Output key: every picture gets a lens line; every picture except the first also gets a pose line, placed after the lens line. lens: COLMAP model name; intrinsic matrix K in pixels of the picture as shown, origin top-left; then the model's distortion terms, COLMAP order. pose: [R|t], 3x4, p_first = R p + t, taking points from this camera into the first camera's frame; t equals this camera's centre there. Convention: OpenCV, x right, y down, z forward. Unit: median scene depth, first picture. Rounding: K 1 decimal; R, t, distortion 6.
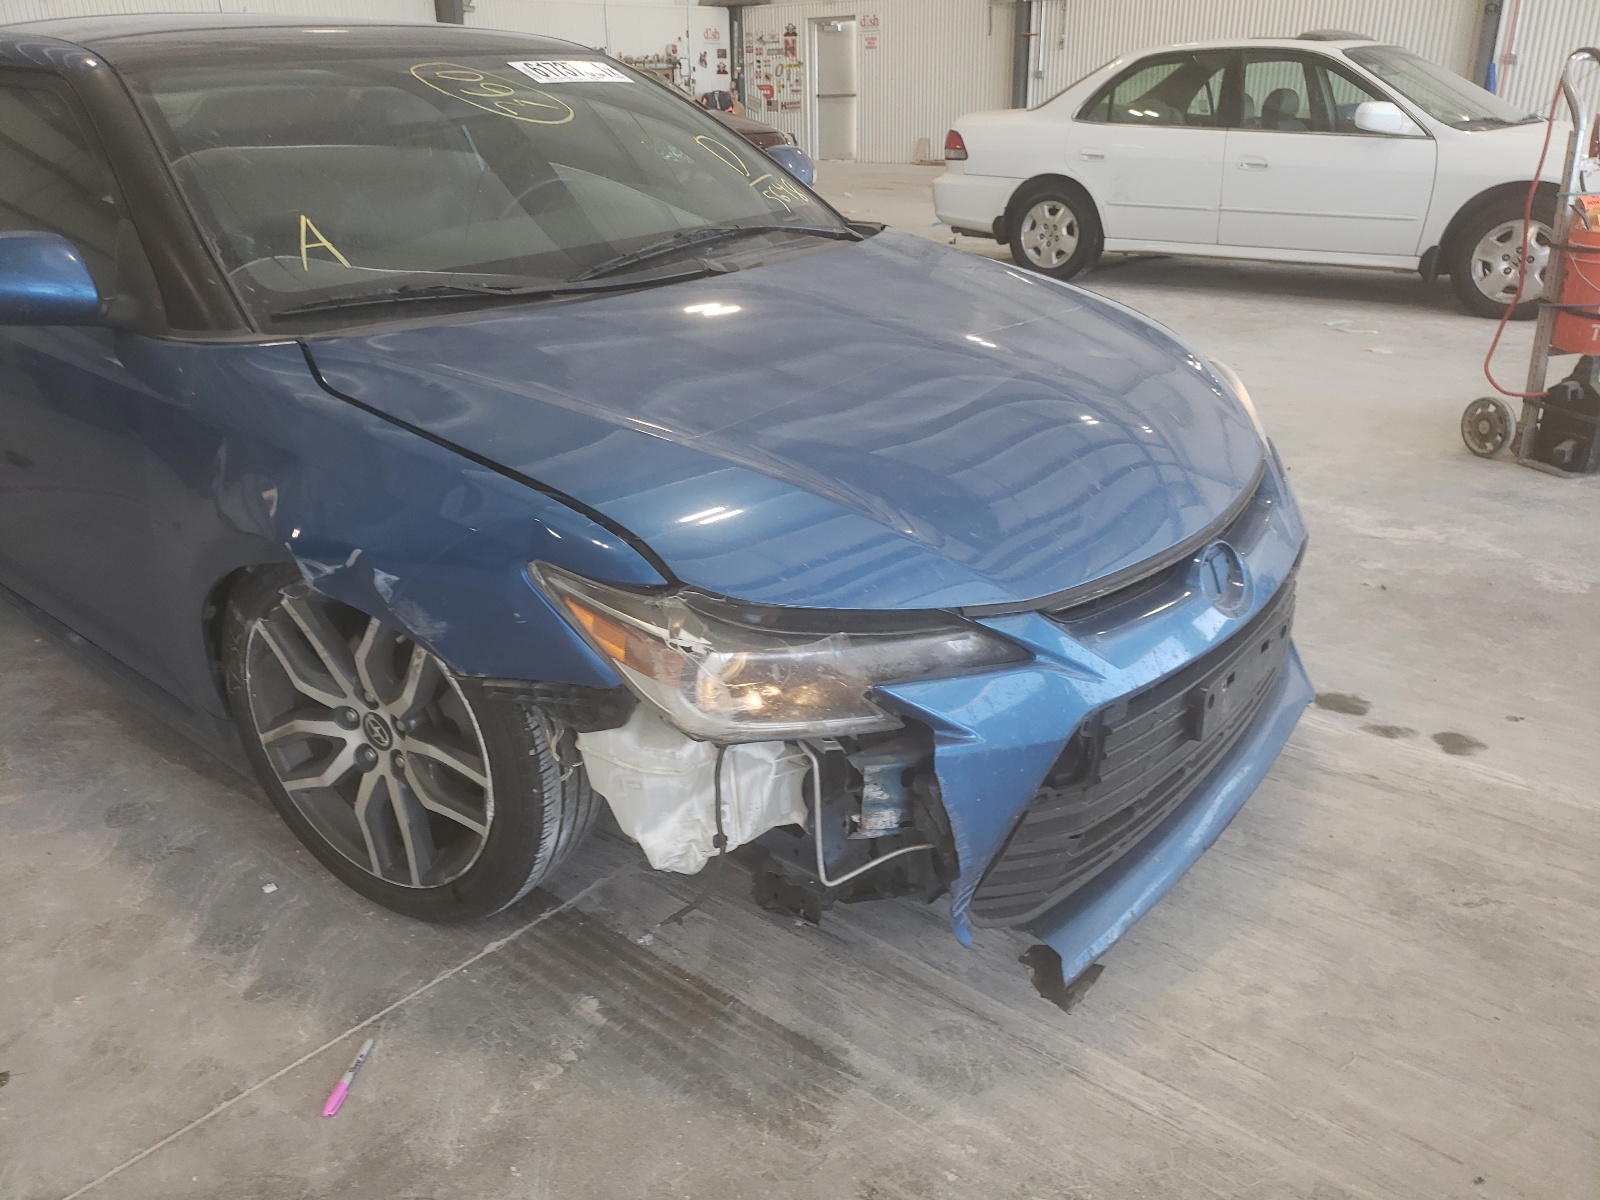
lens RADIAL K [[1204.0, 0, 800.0], [0, 1204.0, 600.0], [0, 0, 1]] dist [-0.012804, 0.031872]
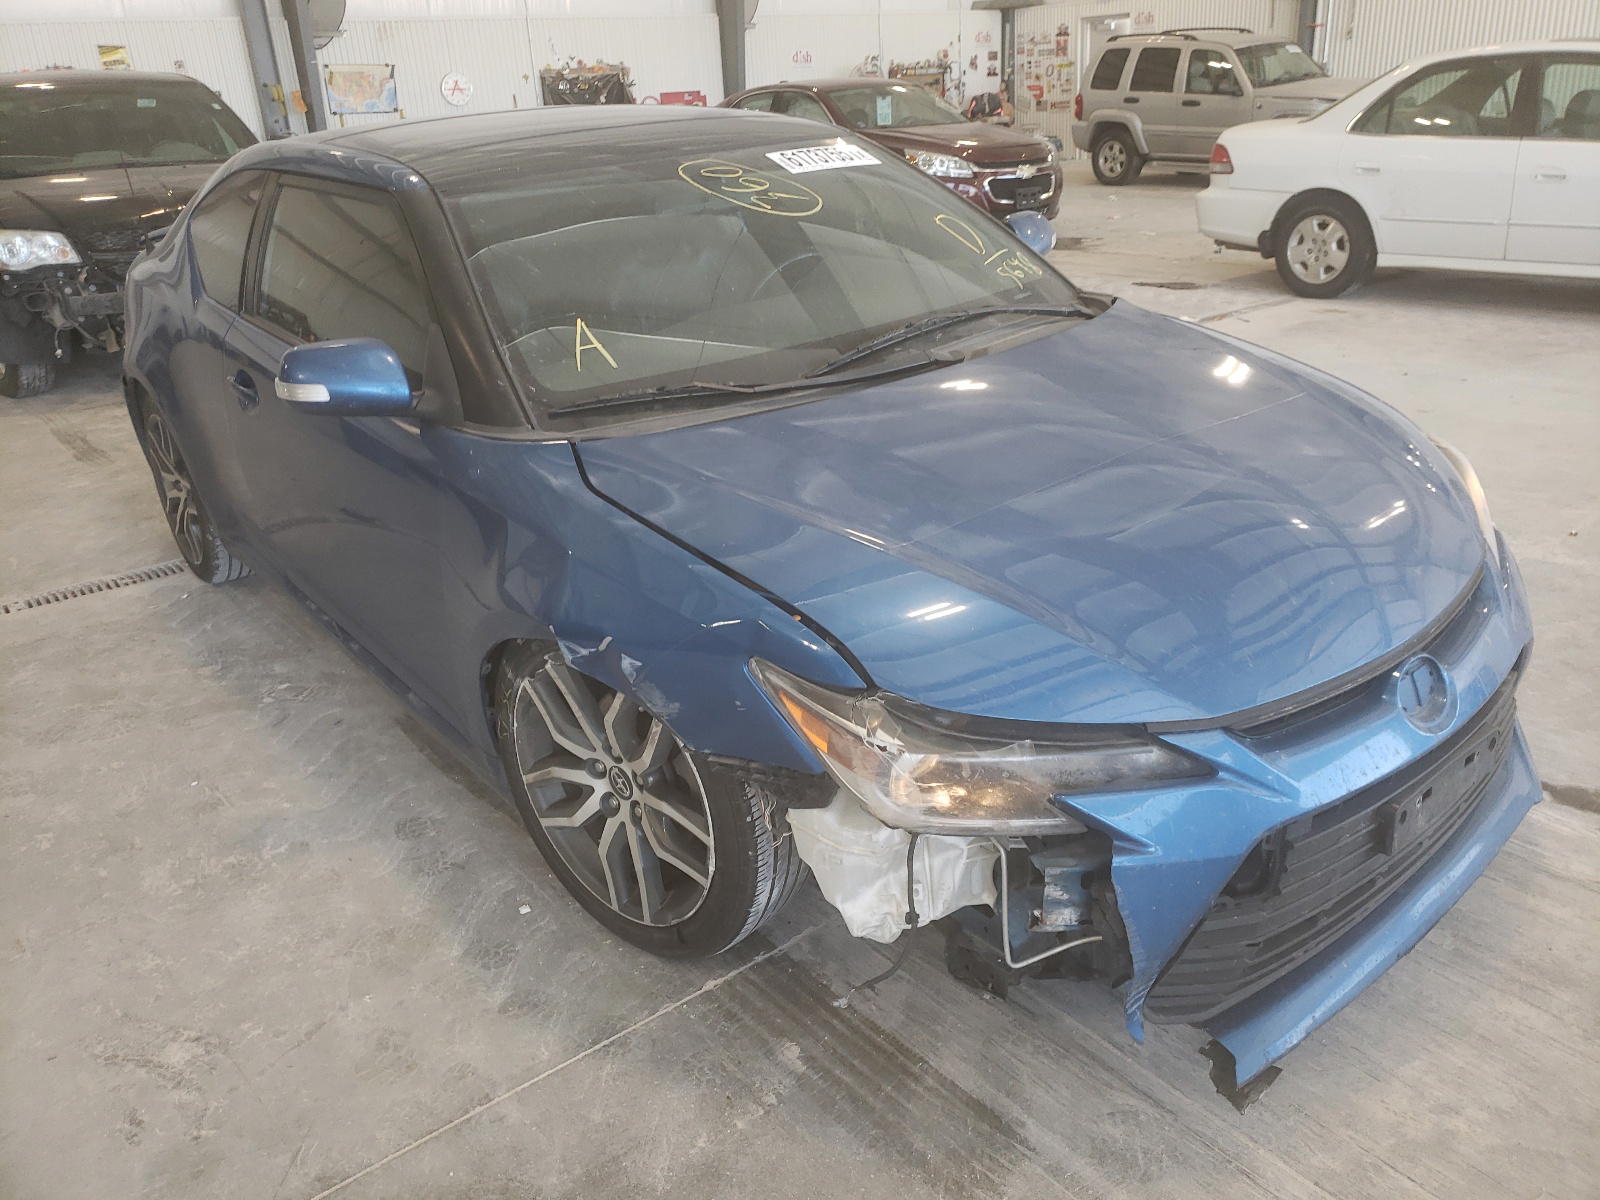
lens RADIAL K [[1183.7, 0, 831.5], [0, 1183.7, 589.4], [0, 0, 1]] dist [-0.025166, 0.055034]
pose [[0.983628, 0.037689, -0.176228, 0.034944], [-0.040947, 0.999050, -0.014884, -0.070398], [0.175500, 0.021856, 0.984237, -0.064099]]
